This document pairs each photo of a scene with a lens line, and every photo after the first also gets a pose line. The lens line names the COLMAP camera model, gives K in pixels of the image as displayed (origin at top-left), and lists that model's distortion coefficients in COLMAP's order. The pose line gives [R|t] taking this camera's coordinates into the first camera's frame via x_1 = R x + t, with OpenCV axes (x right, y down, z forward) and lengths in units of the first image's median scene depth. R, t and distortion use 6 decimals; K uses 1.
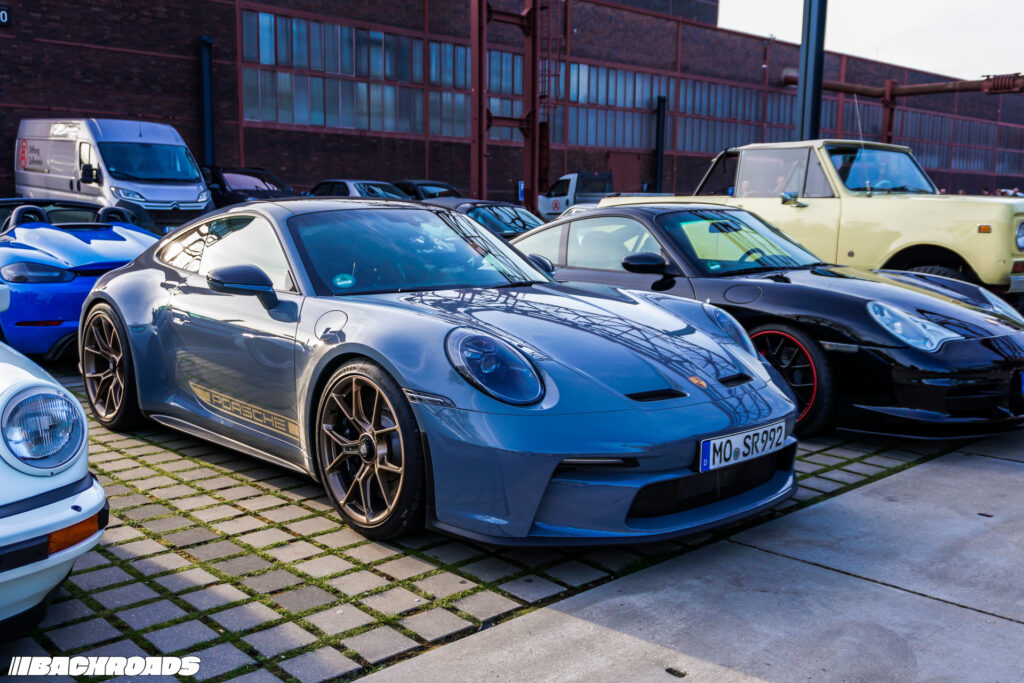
lens RADIAL K [[996.4, 0, 515.3], [0, 996.4, 339.6], [0, 0, 1]] dist [0.012709, 0.000000]
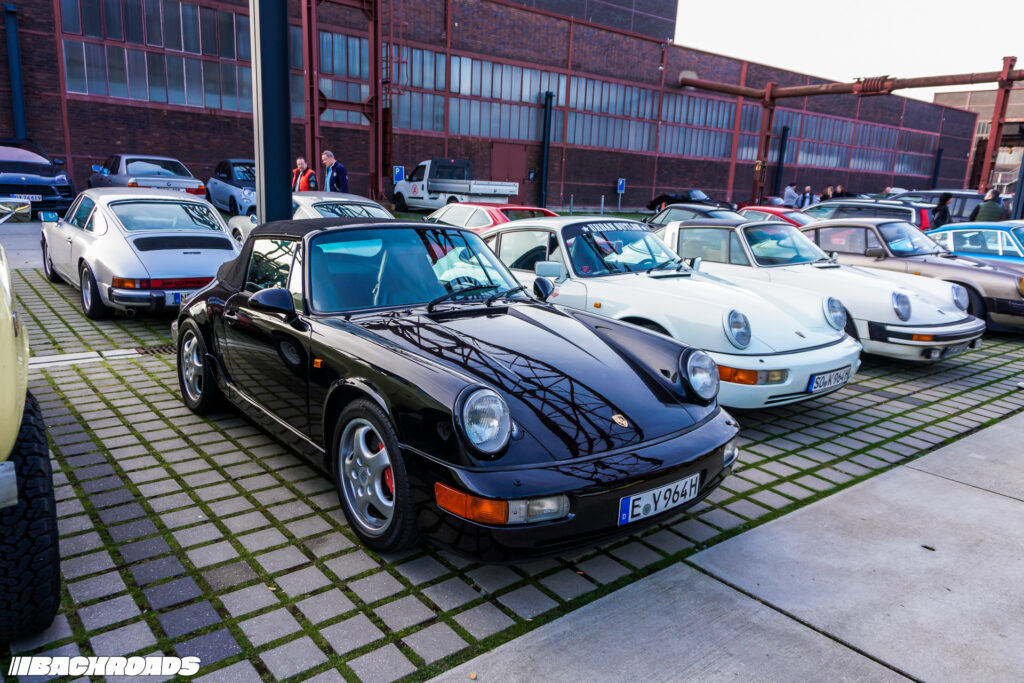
lens RADIAL K [[718.4, 0, 517.9], [0, 718.4, 340.1], [0, 0, 1]] dist [0.053496, -0.031736]
pose [[0.996714, 0.047835, -0.065369, 0.191106], [-0.042851, 0.996215, 0.075625, -0.033086], [0.068739, -0.072575, 0.994991, 0.202904]]
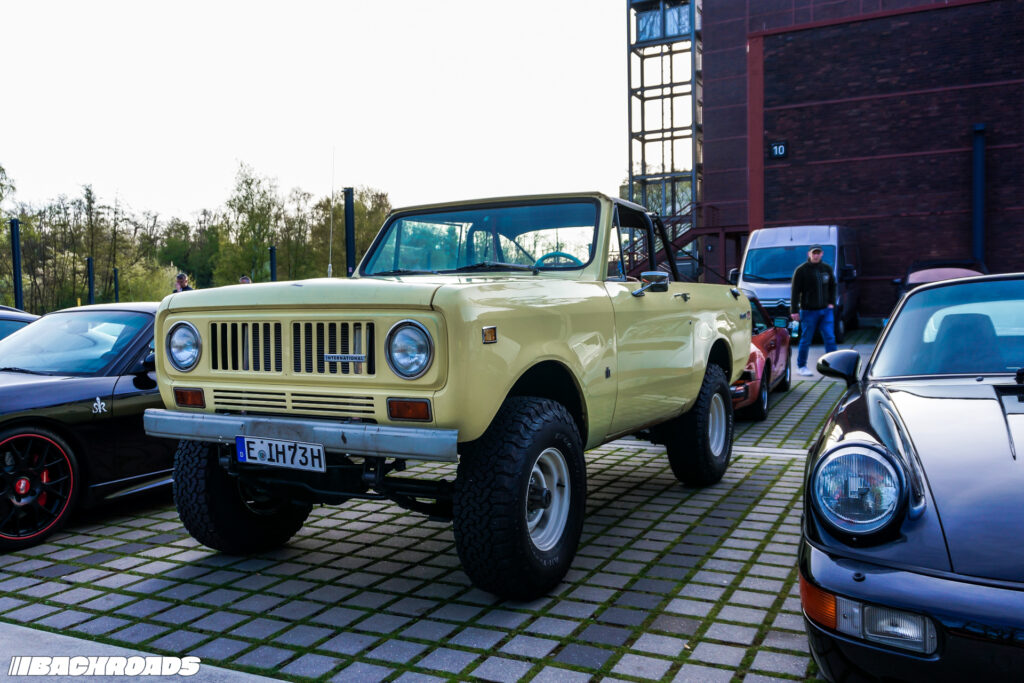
lens RADIAL K [[862.8, 0, 513.4], [0, 862.8, 343.3], [0, 0, 1]] dist [0.036714, -0.016114]
pose [[0.339256, 0.022190, -0.940432, 0.240837], [-0.103962, 0.994482, -0.014039, -0.025800], [0.934932, 0.102532, 0.339691, 0.230873]]
